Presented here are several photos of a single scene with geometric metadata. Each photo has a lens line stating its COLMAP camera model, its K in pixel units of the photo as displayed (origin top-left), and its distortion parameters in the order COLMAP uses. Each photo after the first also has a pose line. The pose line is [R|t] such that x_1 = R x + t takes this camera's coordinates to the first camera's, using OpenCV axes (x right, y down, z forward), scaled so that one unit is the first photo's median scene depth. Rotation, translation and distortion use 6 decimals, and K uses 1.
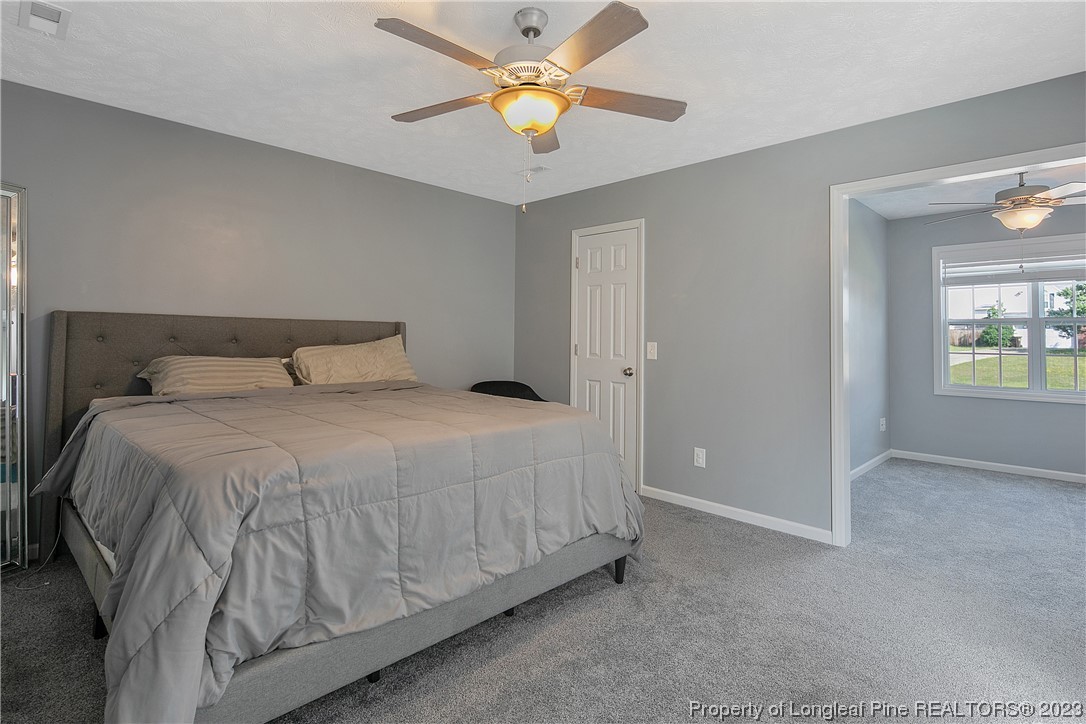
lens RADIAL K [[541.3, 0, 545.6], [0, 541.3, 318.8], [0, 0, 1]] dist [0.001526, 0.000325]
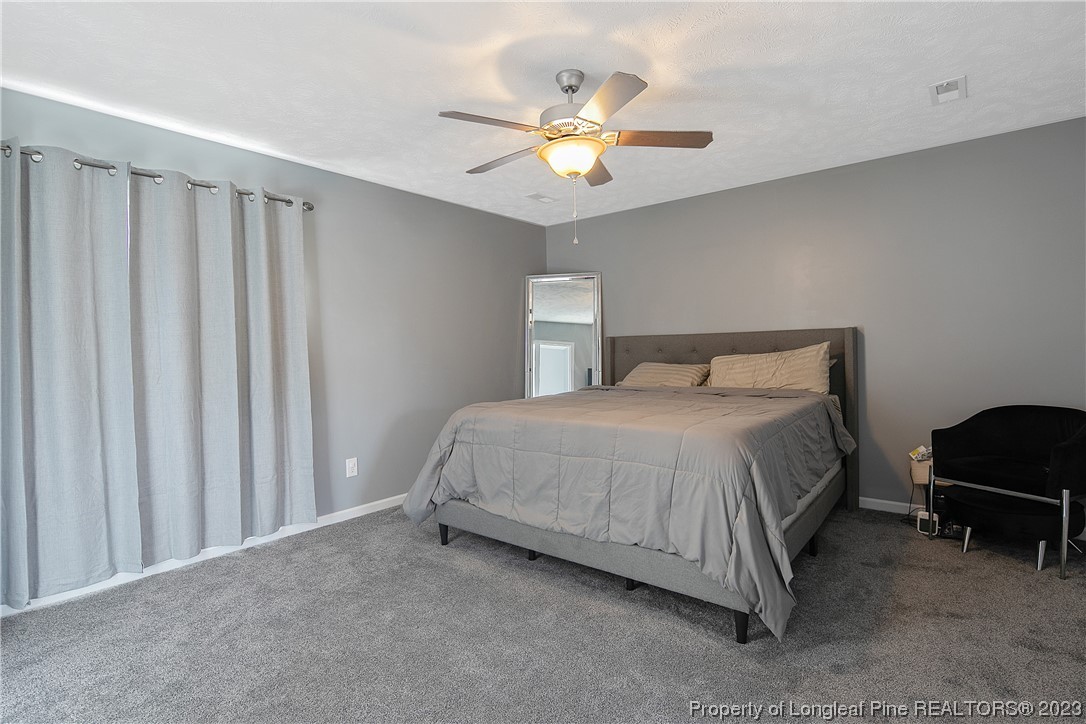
lens RADIAL K [[540.3, 0, 538.3], [0, 540.3, 355.3], [0, 0, 1]] dist [0.001513, -0.000114]
pose [[0.081464, -0.005887, -0.996659, 1.393620], [0.058680, 0.998276, -0.001101, 0.055995], [0.994947, -0.058394, 0.081669, 0.976518]]
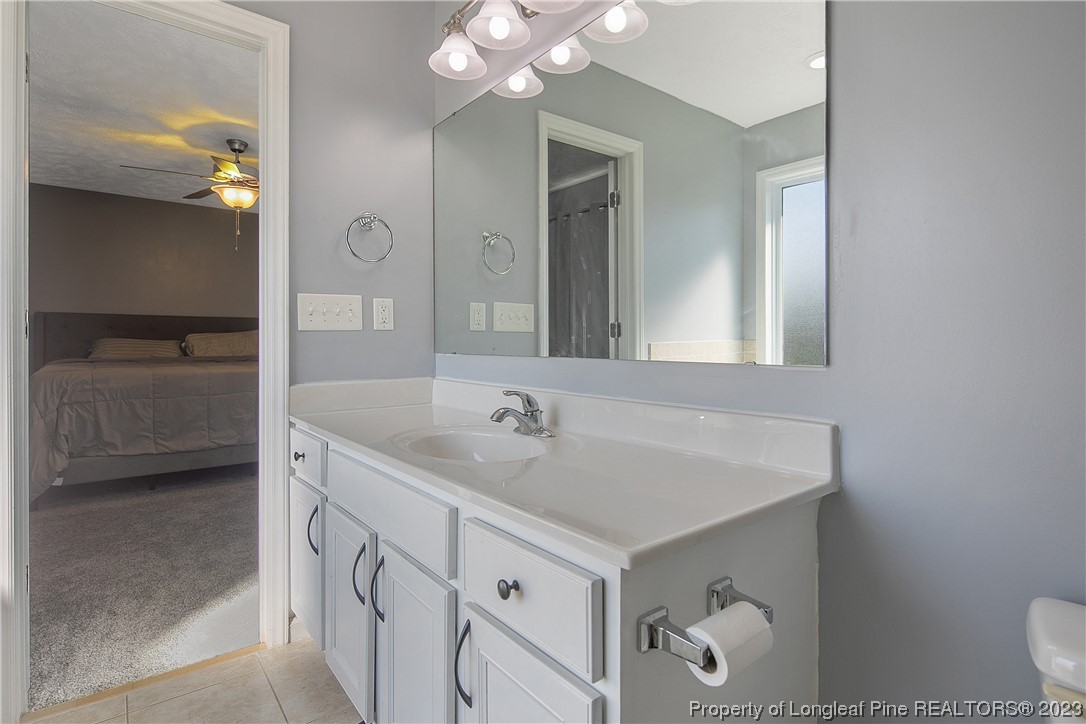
lens RADIAL K [[542.2, 0, 545.0], [0, 542.2, 345.8], [0, 0, 1]] dist [0.001071, 0.000051]
pose [[0.993298, -0.008008, -0.115303, 1.462109], [0.013191, 0.998933, 0.044260, 0.062095], [0.114826, -0.045484, 0.992344, -0.869410]]
